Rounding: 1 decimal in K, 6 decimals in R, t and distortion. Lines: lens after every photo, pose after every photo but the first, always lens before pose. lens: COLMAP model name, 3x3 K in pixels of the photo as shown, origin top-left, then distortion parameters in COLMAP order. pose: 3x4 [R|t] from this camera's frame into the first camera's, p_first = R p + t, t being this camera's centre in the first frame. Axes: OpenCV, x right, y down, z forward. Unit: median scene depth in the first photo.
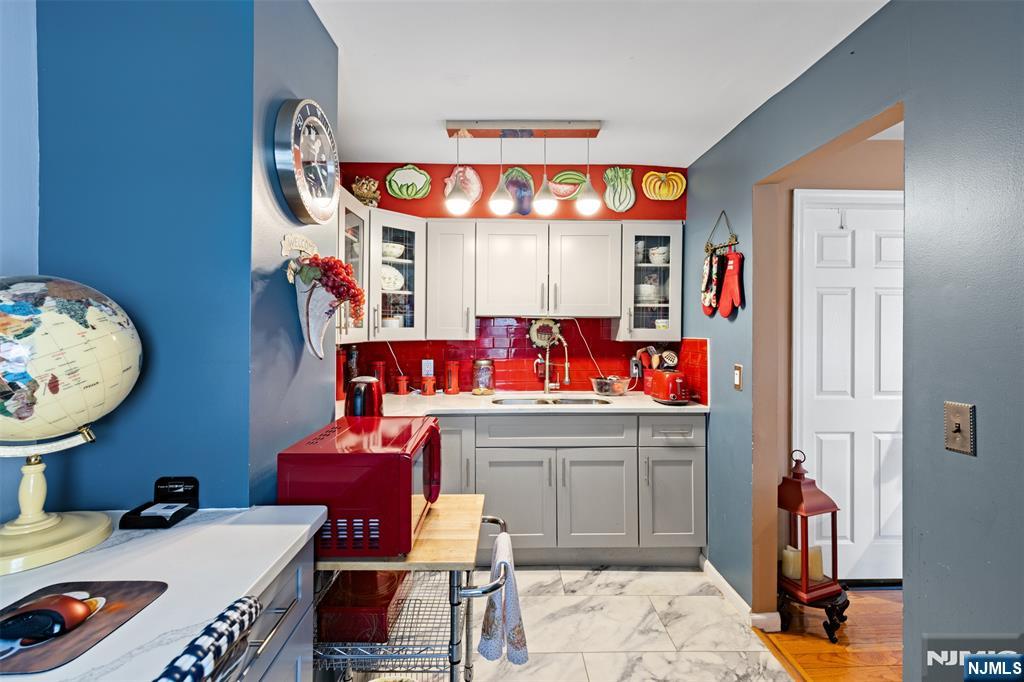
lens RADIAL K [[460.0, 0, 520.9], [0, 460.0, 333.3], [0, 0, 1]] dist [0.007200, -0.001729]
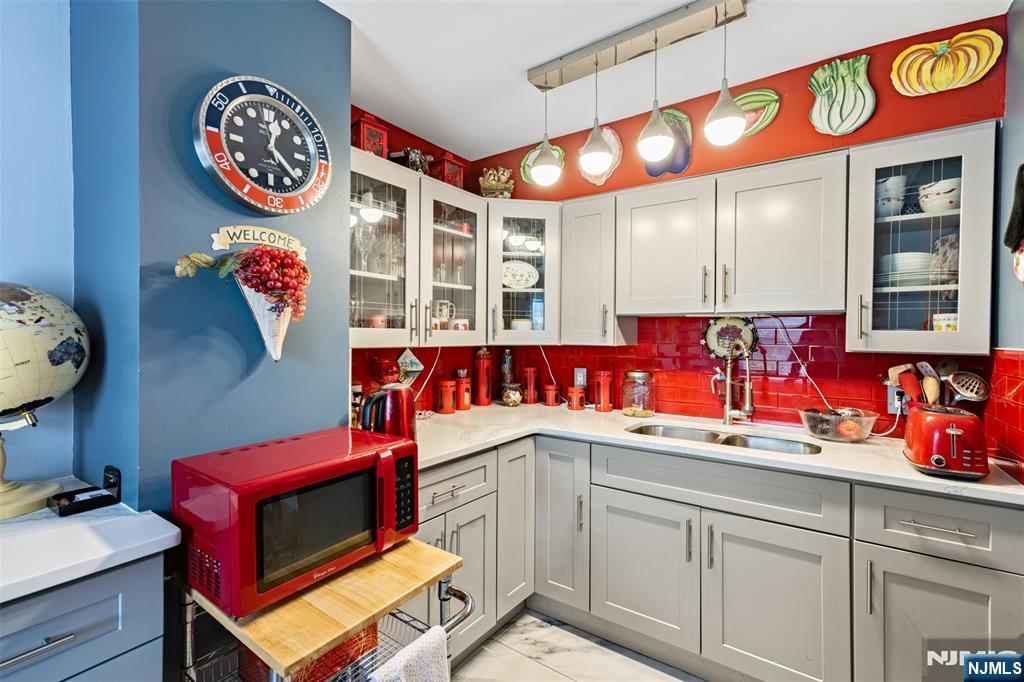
lens RADIAL K [[460.0, 0, 509.7], [0, 460.0, 339.3], [0, 0, 1]] dist [0.007200, -0.001729]
pose [[0.799473, 0.008359, -0.600643, 0.227797], [-0.008390, 0.999961, 0.002750, 0.003027], [0.600643, 0.002840, 0.799512, 0.259954]]
